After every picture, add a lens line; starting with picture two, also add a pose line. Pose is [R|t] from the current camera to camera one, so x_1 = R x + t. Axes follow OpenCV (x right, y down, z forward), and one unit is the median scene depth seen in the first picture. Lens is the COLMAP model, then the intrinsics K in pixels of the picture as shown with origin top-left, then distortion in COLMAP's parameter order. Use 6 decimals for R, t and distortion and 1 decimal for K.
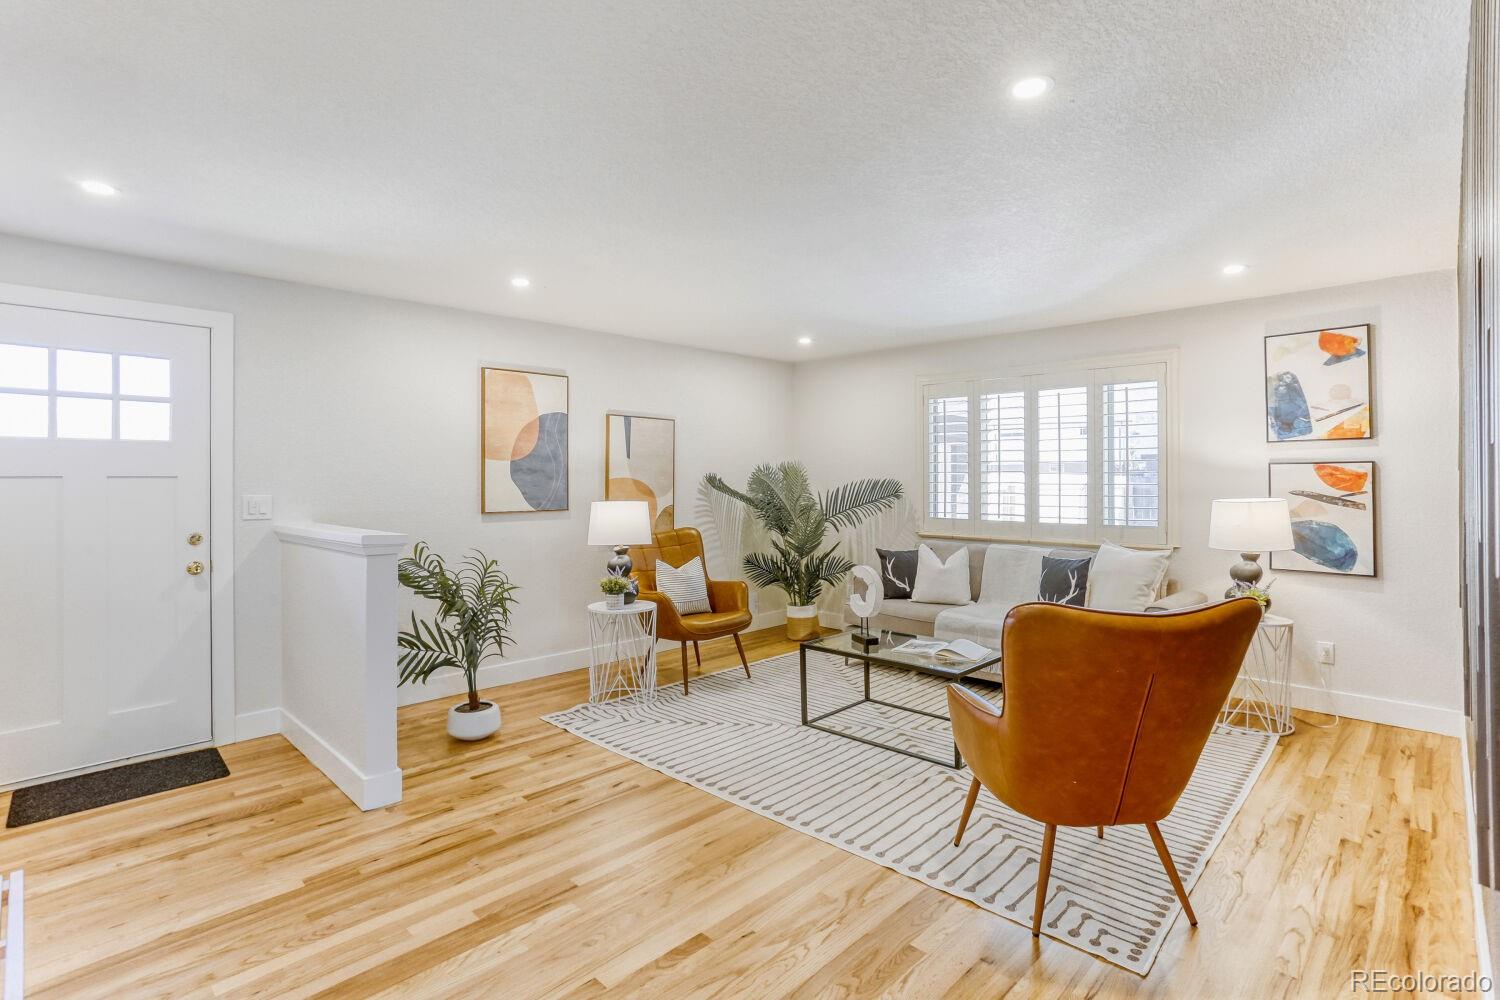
lens RADIAL K [[740.5, 0, 753.7], [0, 740.5, 479.2], [0, 0, 1]] dist [-0.045217, 0.000529]
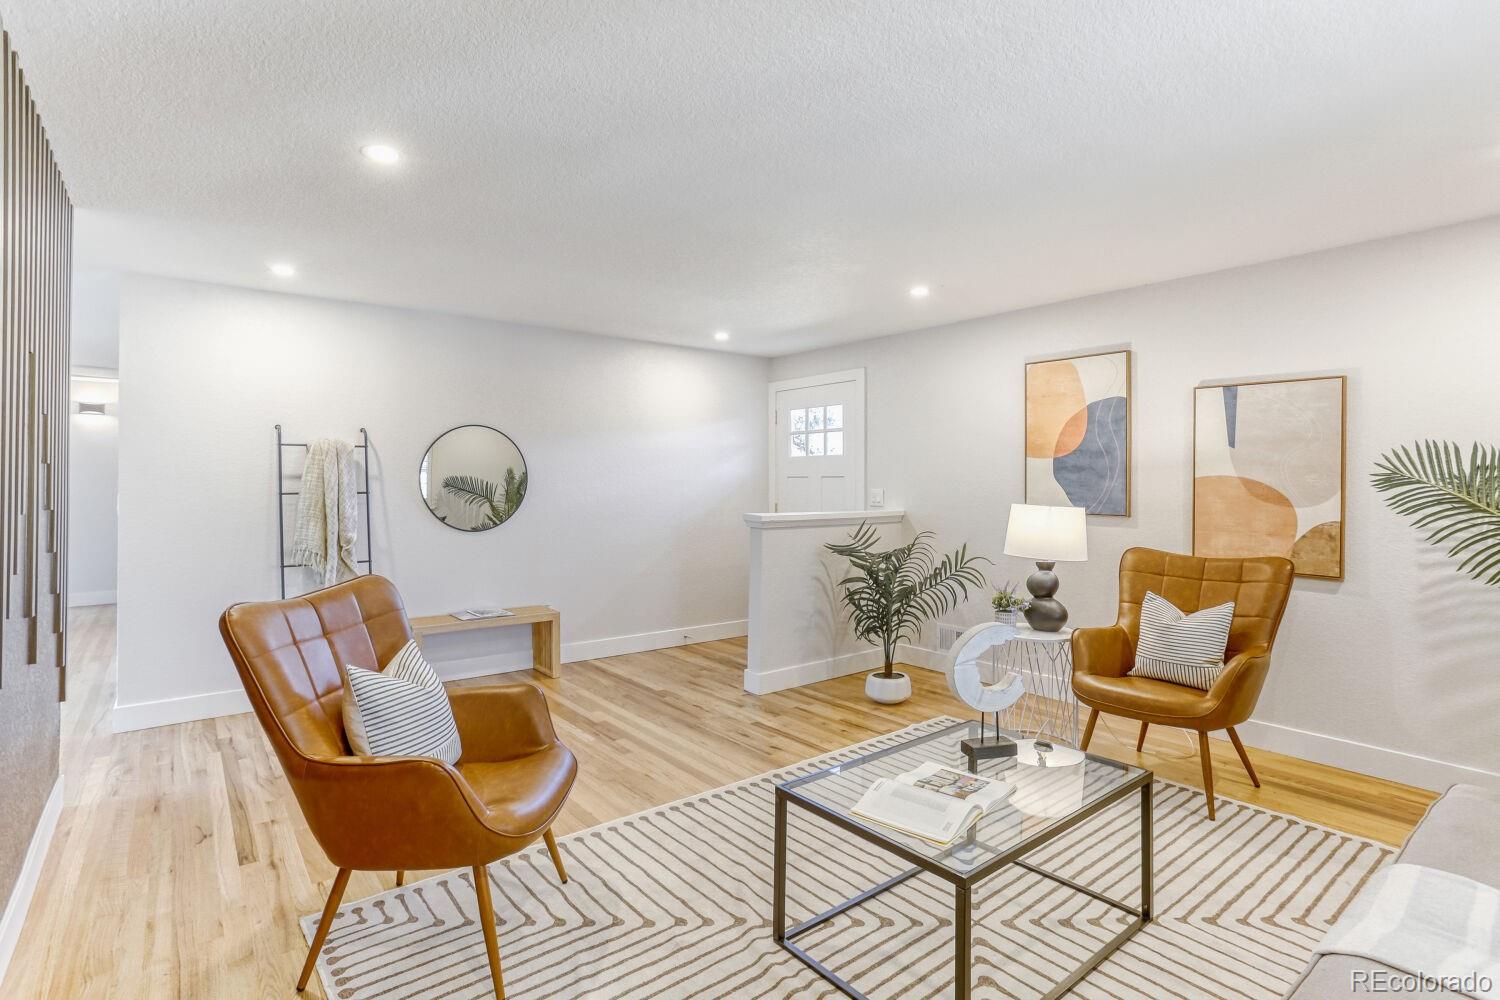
lens RADIAL K [[740.5, 0, 753.7], [0, 740.5, 479.2], [0, 0, 1]] dist [-0.045217, 0.000529]
pose [[-0.136882, -0.002092, -0.990585, 0.797467], [-0.003494, 0.999993, -0.001629, 0.005347], [0.990581, 0.003238, -0.136888, 0.950817]]
